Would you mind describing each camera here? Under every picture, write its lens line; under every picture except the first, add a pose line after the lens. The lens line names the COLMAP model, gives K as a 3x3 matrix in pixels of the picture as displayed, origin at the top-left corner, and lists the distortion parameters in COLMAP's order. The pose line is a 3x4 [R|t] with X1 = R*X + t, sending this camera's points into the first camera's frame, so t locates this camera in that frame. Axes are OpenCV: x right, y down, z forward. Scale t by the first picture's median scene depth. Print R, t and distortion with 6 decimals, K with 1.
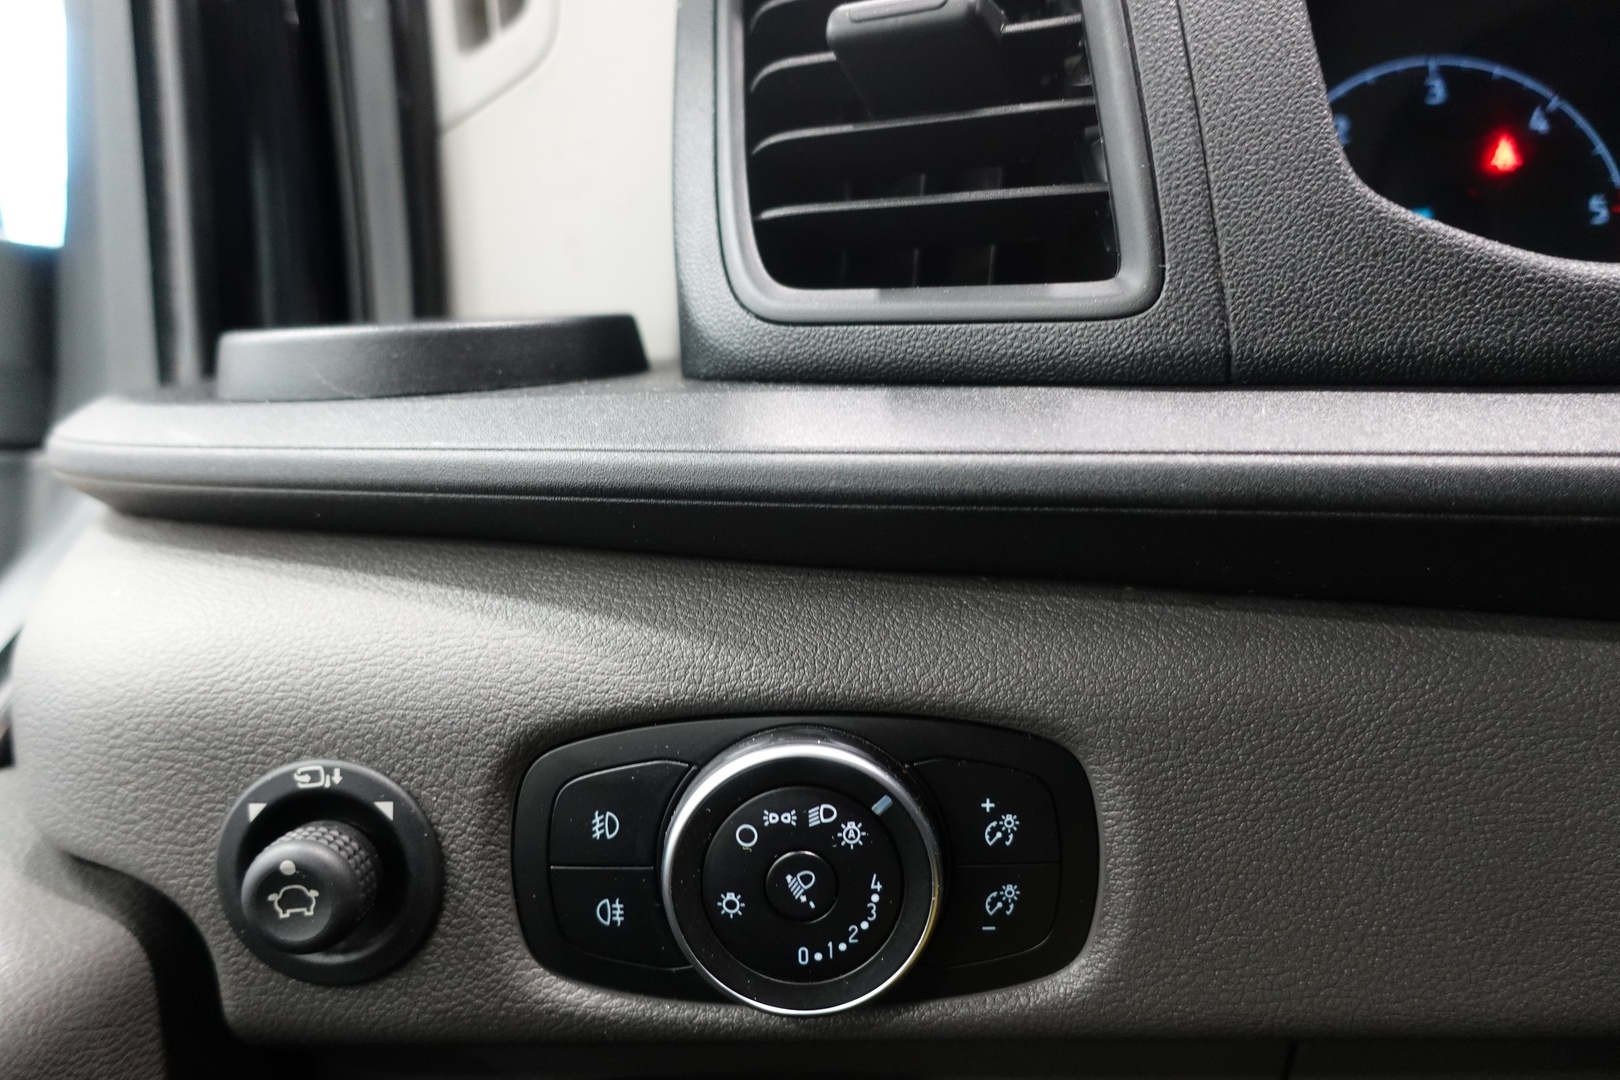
lens RADIAL K [[1114.3, 0, 810.0], [0, 1114.3, 540.0], [0, 0, 1]] dist [-0.016889, 0.003947]
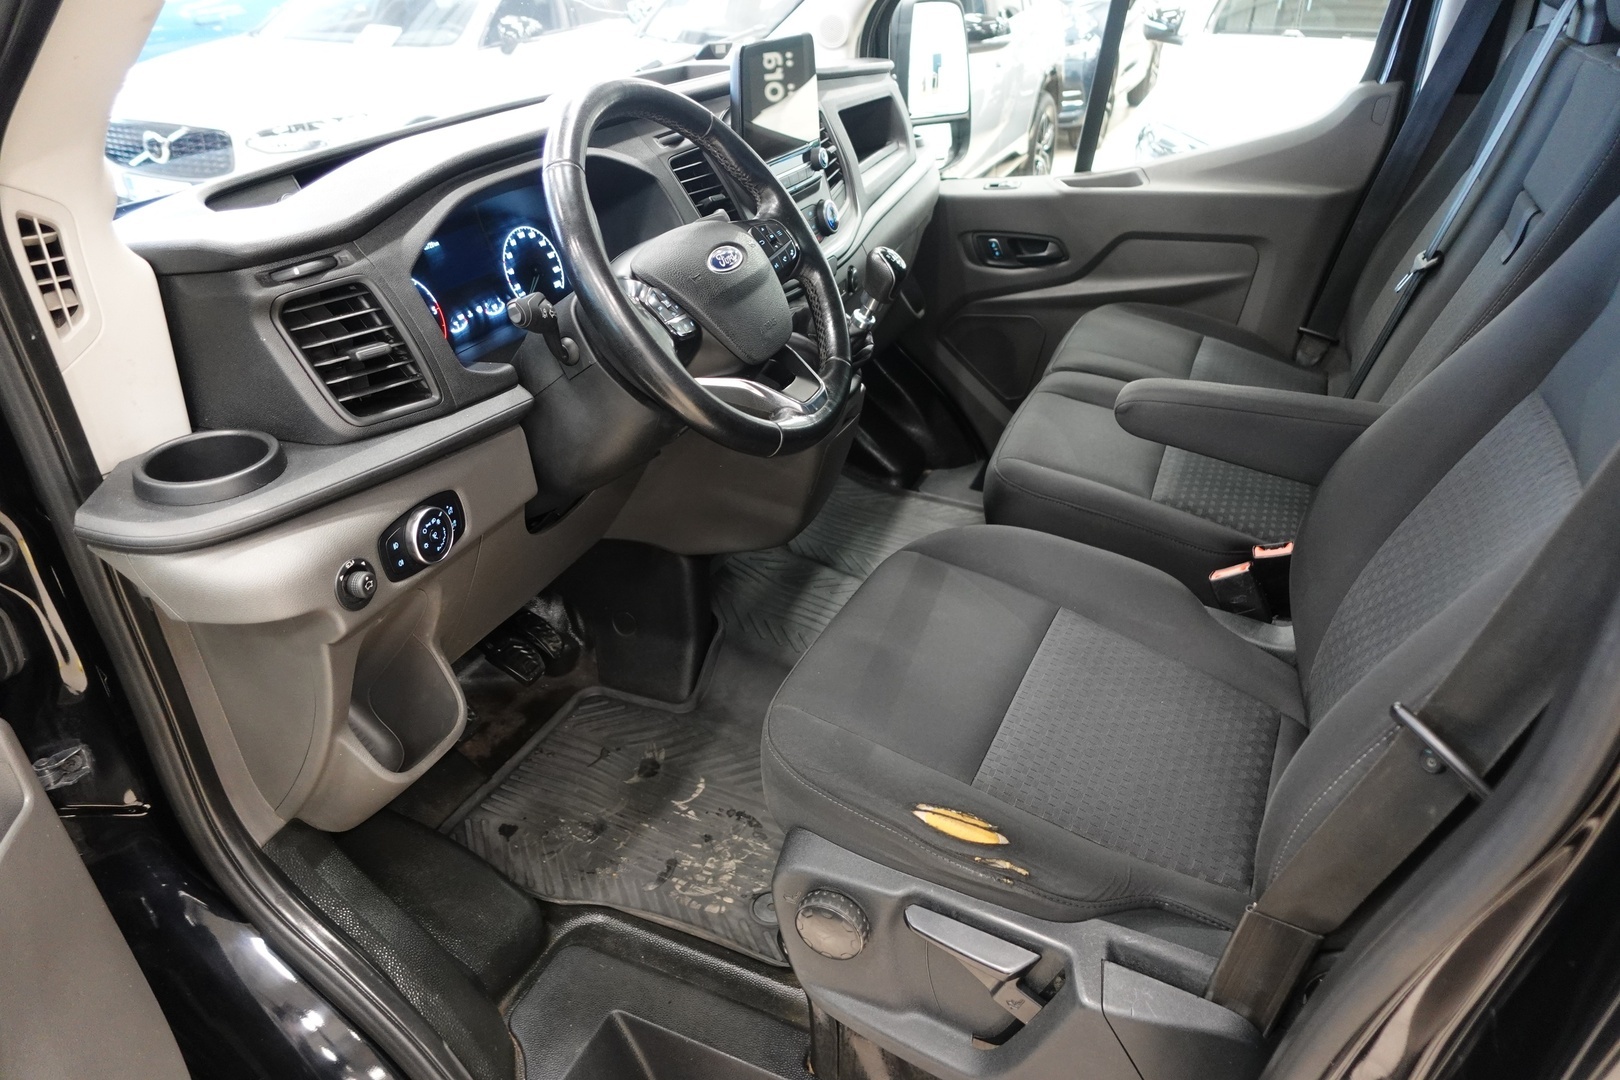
lens RADIAL K [[1114.3, 0, 810.0], [0, 1114.3, 540.0], [0, 0, 1]] dist [-0.016889, 0.003947]
pose [[0.326291, -0.423011, 0.845338, -3.505103], [0.163650, 0.906057, 0.390229, -1.274626], [-0.930996, 0.011011, 0.364864, -2.265170]]
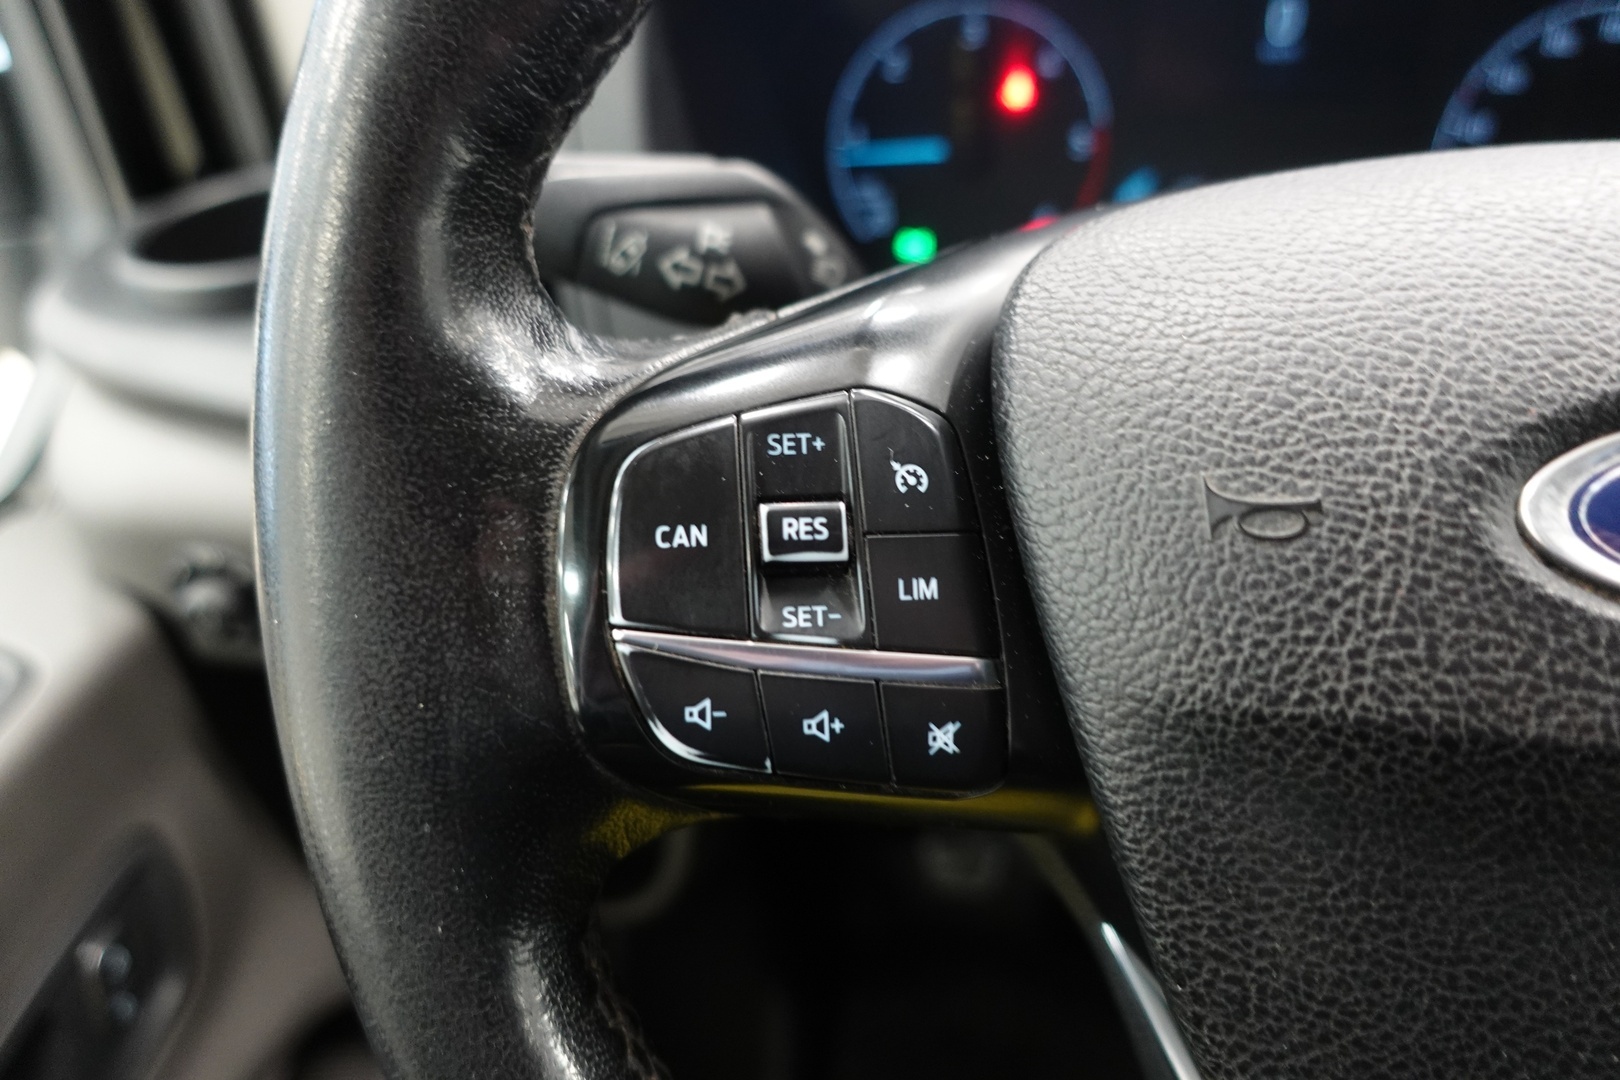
lens RADIAL K [[1094.5, 0, 810.0], [0, 1094.5, 540.0], [0, 0, 1]] dist [0.002174, 0.002220]
pose [[0.995995, 0.050298, -0.073925, 0.774576], [-0.008332, 0.875387, 0.483351, -0.771259], [0.089024, -0.480799, 0.872300, -0.590489]]
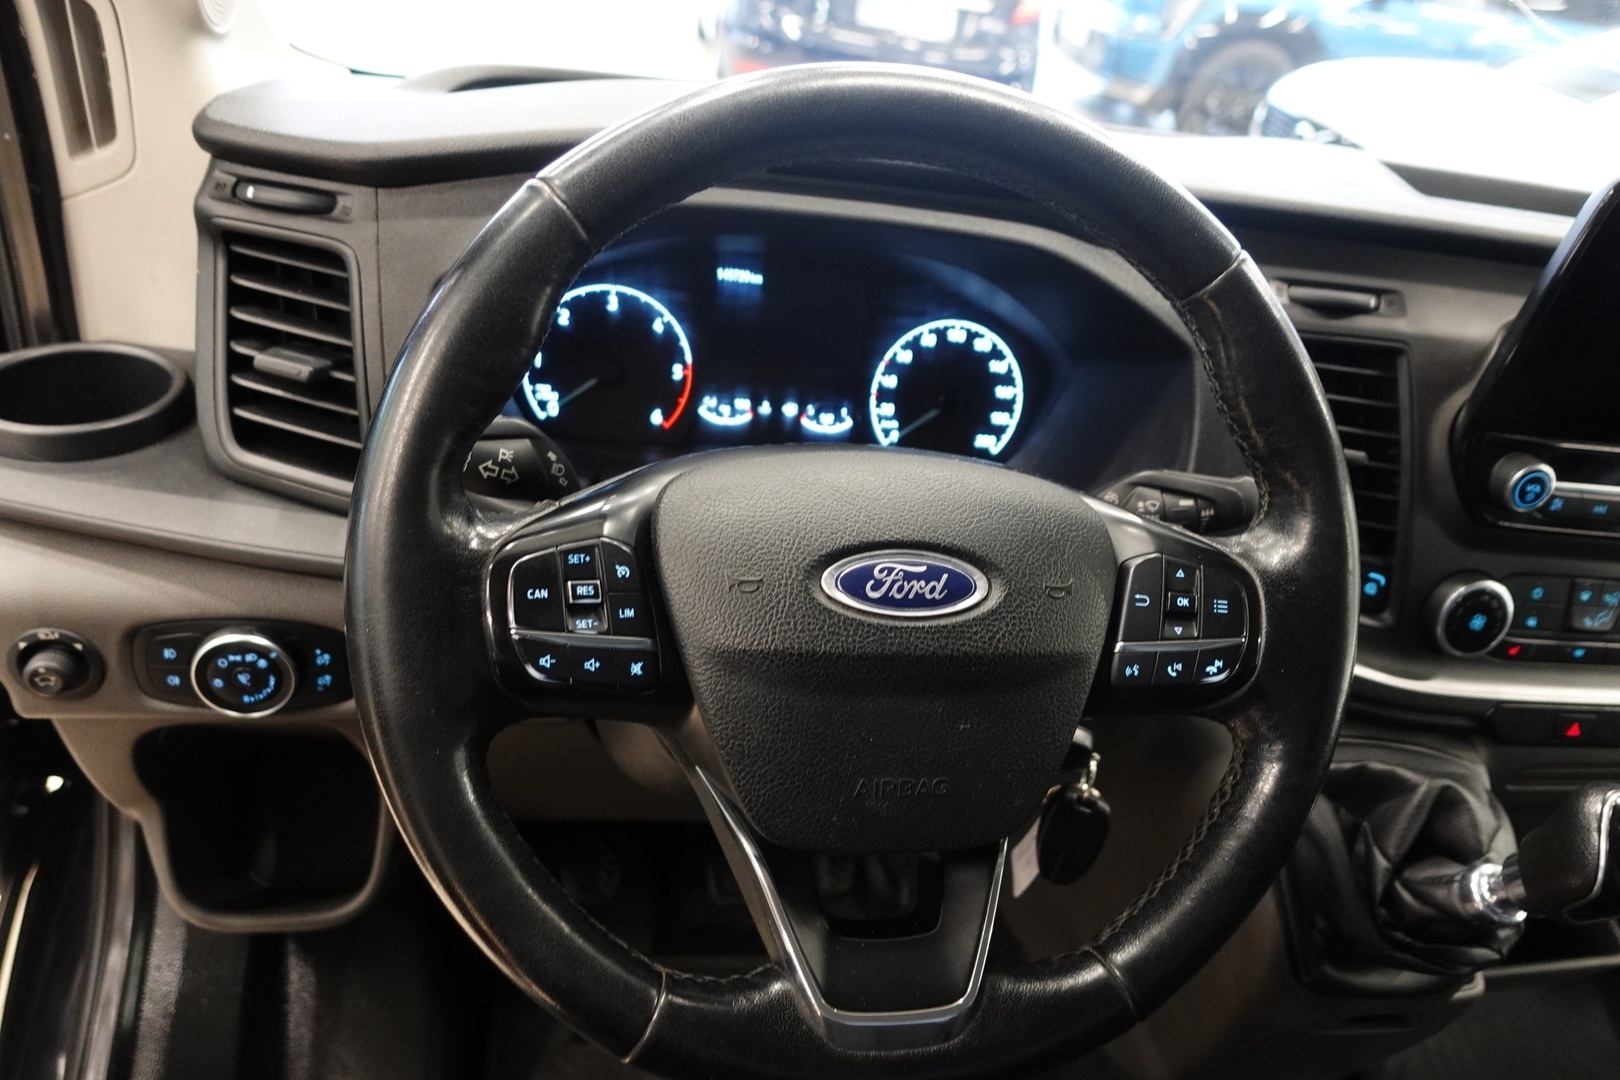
lens RADIAL K [[1114.3, 0, 810.0], [0, 1114.3, 540.0], [0, 0, 1]] dist [-0.016889, 0.003947]
pose [[0.957601, 0.053887, 0.283015, 0.546448], [-0.160544, 0.915500, 0.368897, -1.276781], [-0.239221, -0.398692, 0.885335, -1.707294]]
